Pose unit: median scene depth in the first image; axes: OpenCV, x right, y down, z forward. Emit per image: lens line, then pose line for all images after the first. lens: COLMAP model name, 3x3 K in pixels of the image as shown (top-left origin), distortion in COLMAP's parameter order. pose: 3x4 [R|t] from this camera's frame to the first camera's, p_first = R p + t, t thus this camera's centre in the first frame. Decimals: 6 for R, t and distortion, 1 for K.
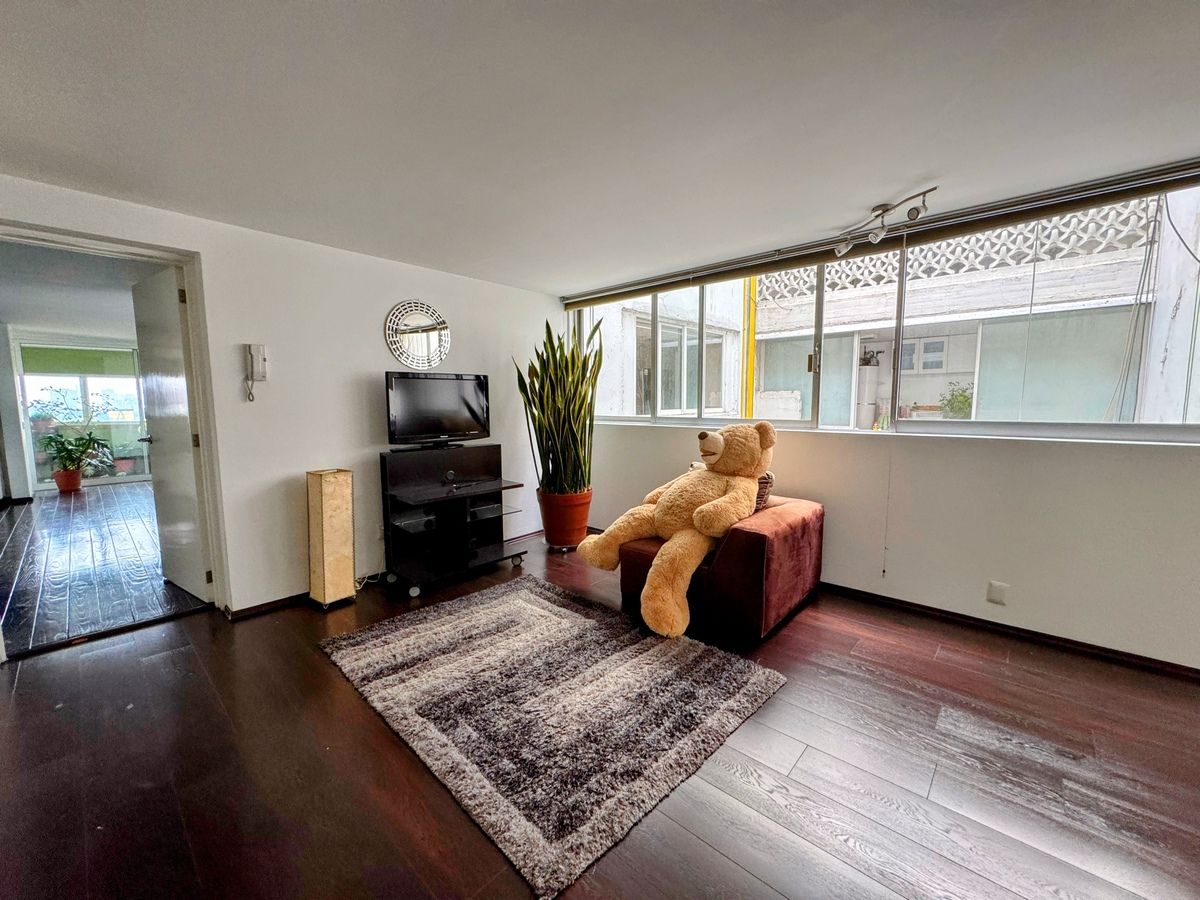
lens RADIAL K [[476.9, 0, 600.0], [0, 476.9, 450.0], [0, 0, 1]] dist [-0.001686, -0.000001]
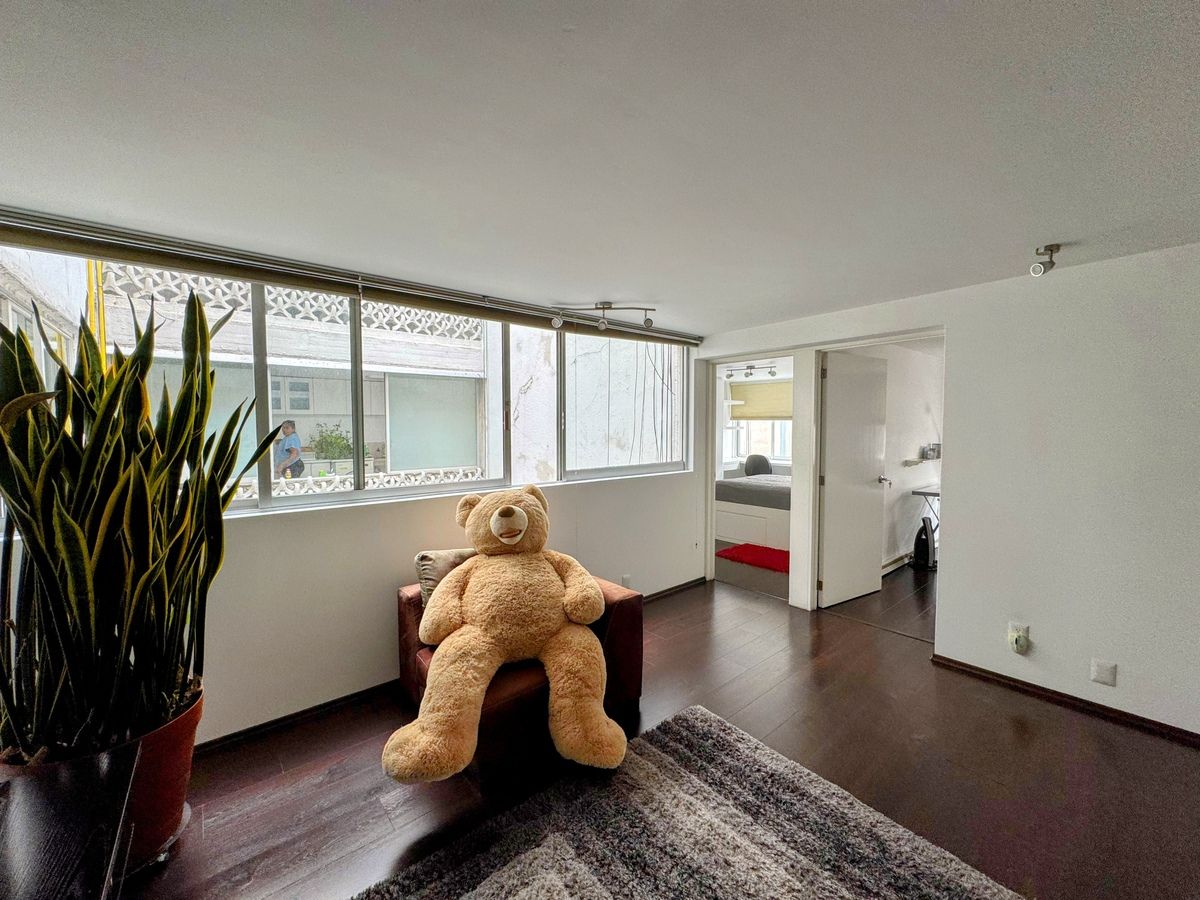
lens RADIAL K [[476.9, 0, 600.0], [0, 476.9, 450.0], [0, 0, 1]] dist [-0.001686, -0.000001]
pose [[0.127704, -0.039766, 0.991015, -0.380001], [0.101966, 0.994428, 0.026763, -0.095233], [-0.986557, 0.097632, 0.131047, 0.513682]]
